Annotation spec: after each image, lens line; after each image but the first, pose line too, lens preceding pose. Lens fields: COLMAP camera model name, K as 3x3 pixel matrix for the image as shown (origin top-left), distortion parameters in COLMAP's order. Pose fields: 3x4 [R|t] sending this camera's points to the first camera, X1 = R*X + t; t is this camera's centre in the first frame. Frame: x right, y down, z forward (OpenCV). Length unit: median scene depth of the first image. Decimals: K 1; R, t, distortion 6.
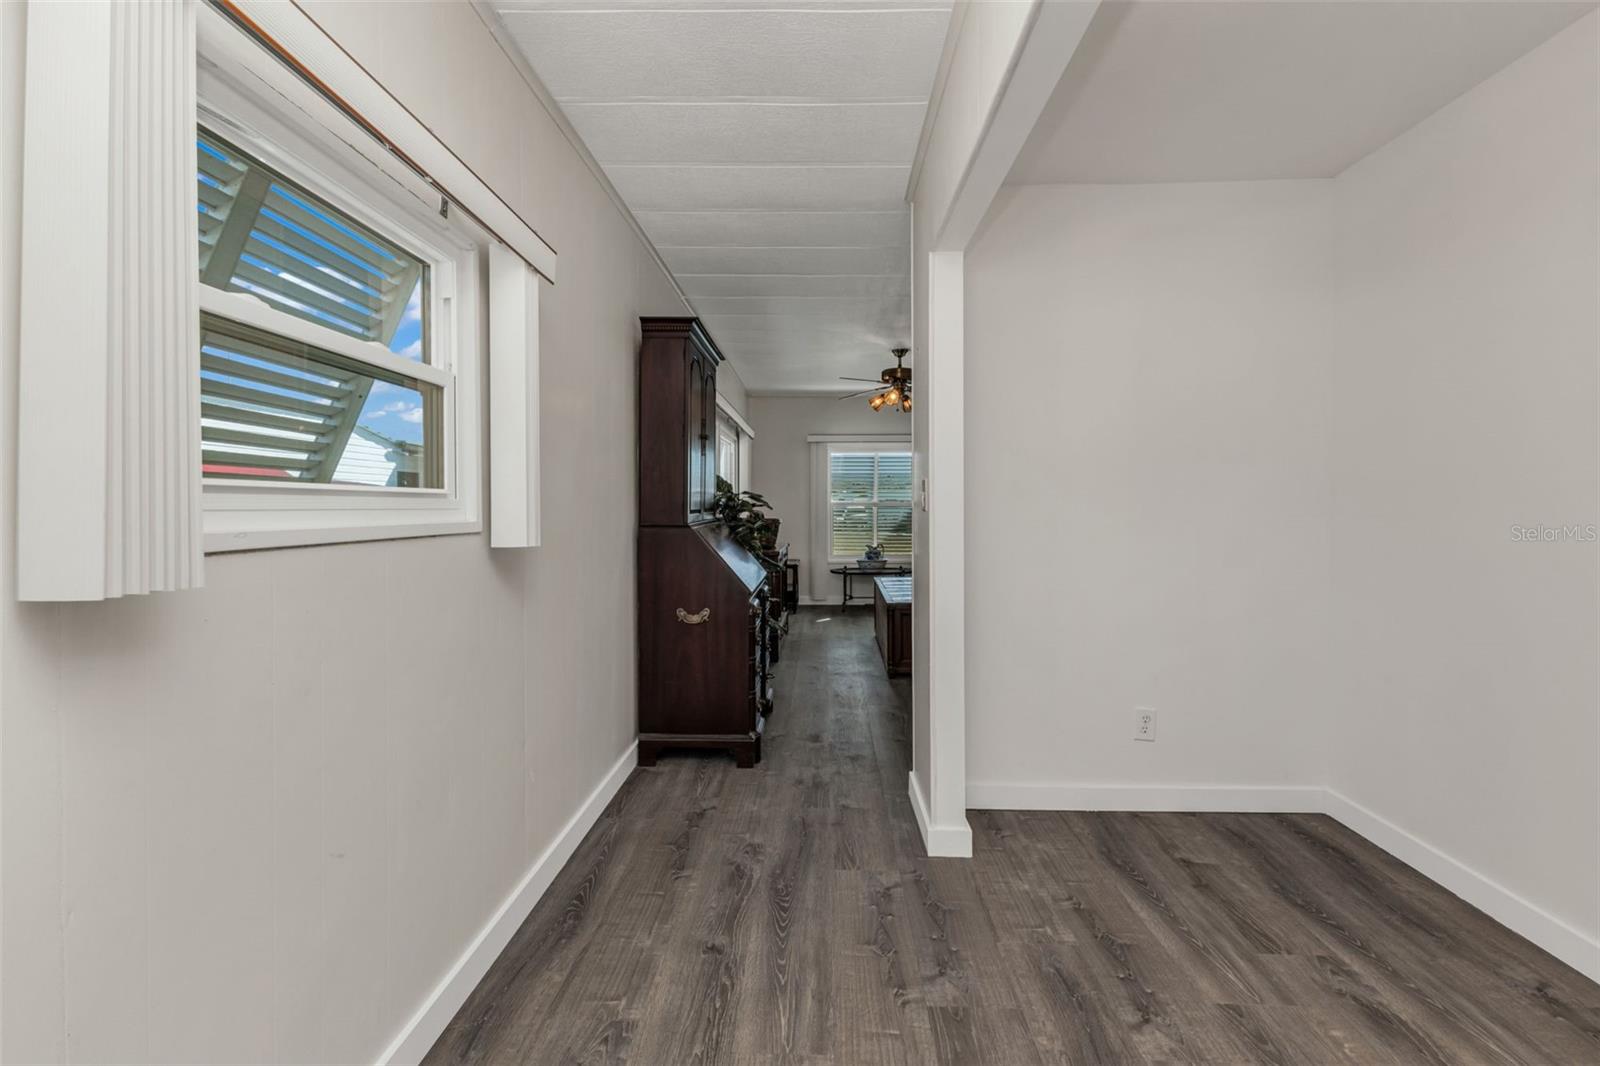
lens RADIAL K [[703.3, 0, 796.1], [0, 703.3, 517.0], [0, 0, 1]] dist [0.013459, -0.004404]
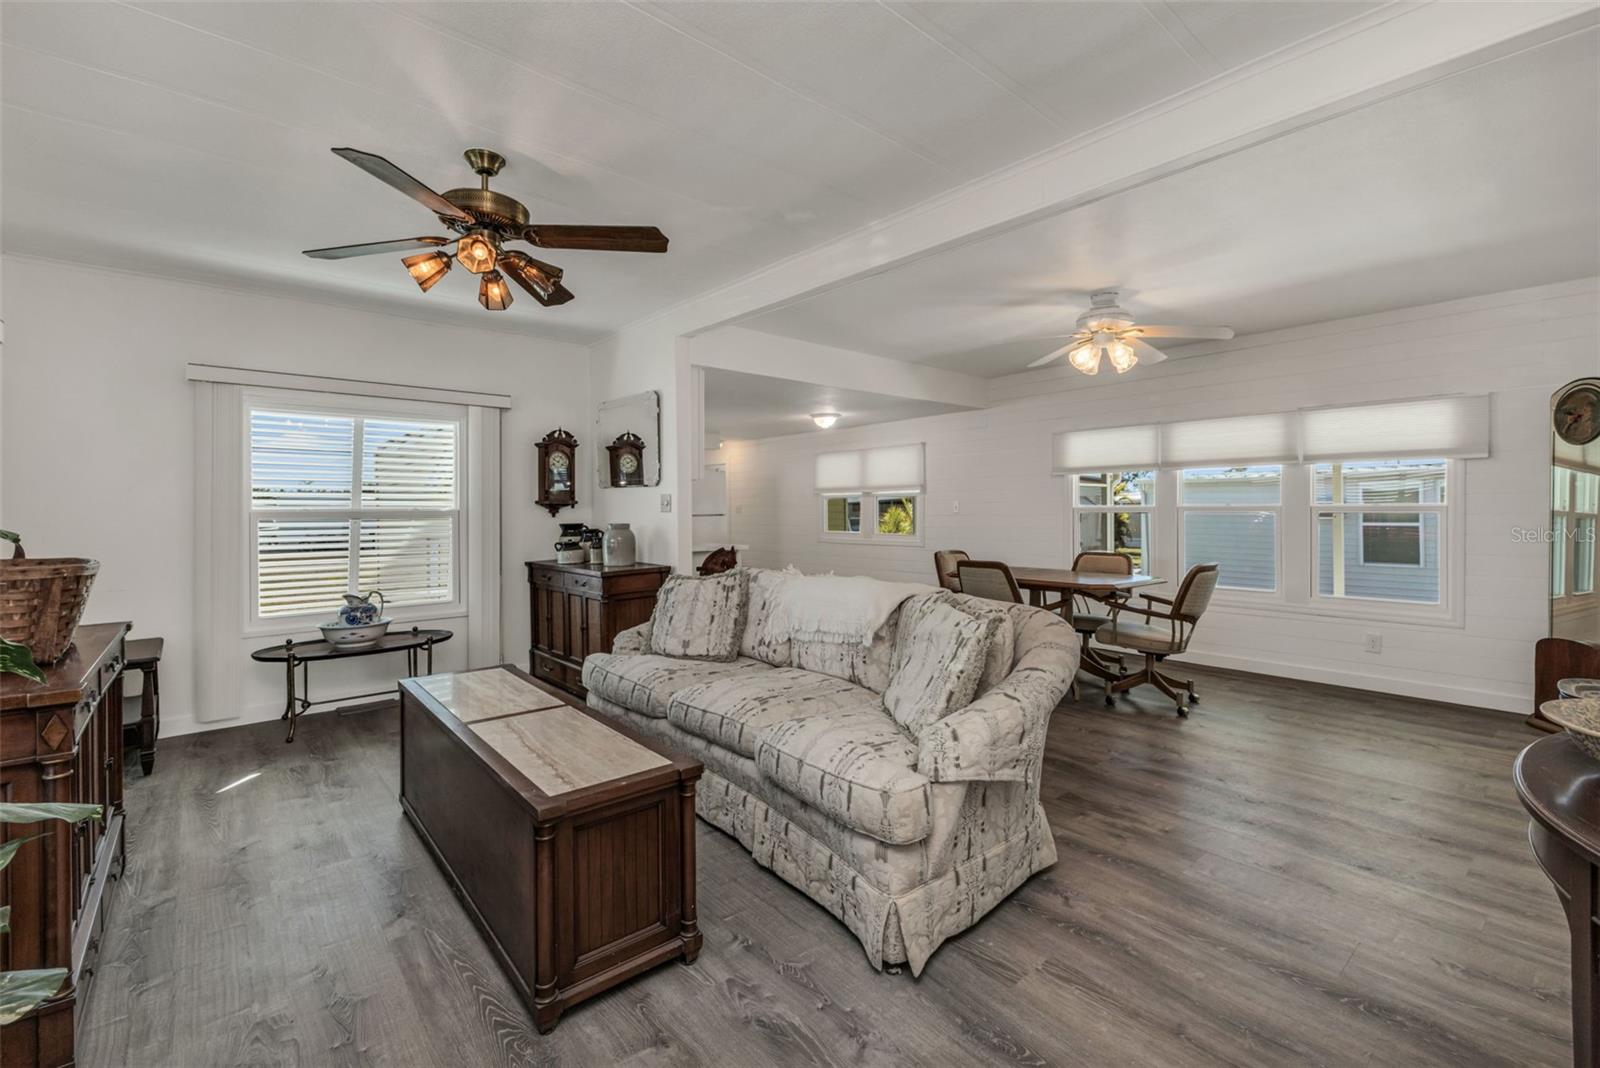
lens RADIAL K [[703.3, 0, 801.1], [0, 703.3, 505.6], [0, 0, 1]] dist [0.013459, -0.004404]
pose [[0.734324, 0.001919, 0.678796, -0.003338], [0.017104, 0.999626, -0.021329, -0.007458], [-0.678584, 0.027273, 0.734017, 0.408257]]
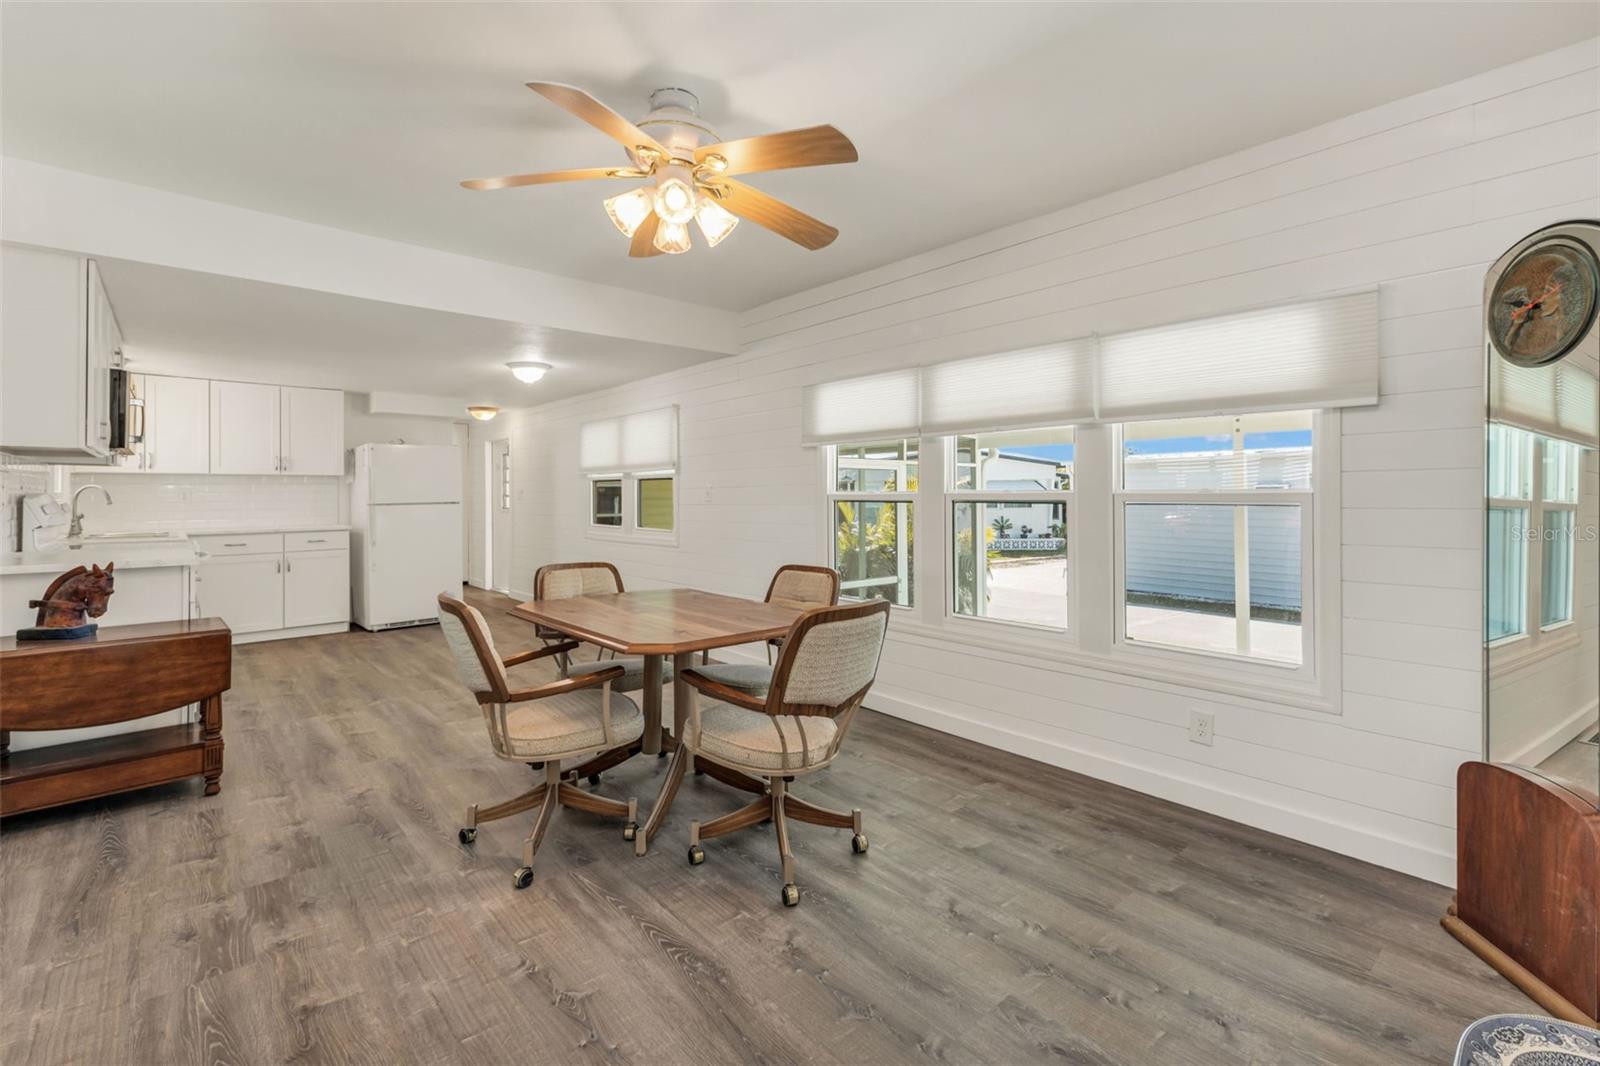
lens RADIAL K [[703.3, 0, 810.6], [0, 703.3, 481.7], [0, 0, 1]] dist [0.013459, -0.004404]
pose [[0.721862, 0.009372, 0.691973, 0.374293], [0.017639, 0.999334, -0.031936, -0.009295], [-0.691812, 0.035259, 0.721216, 0.401075]]
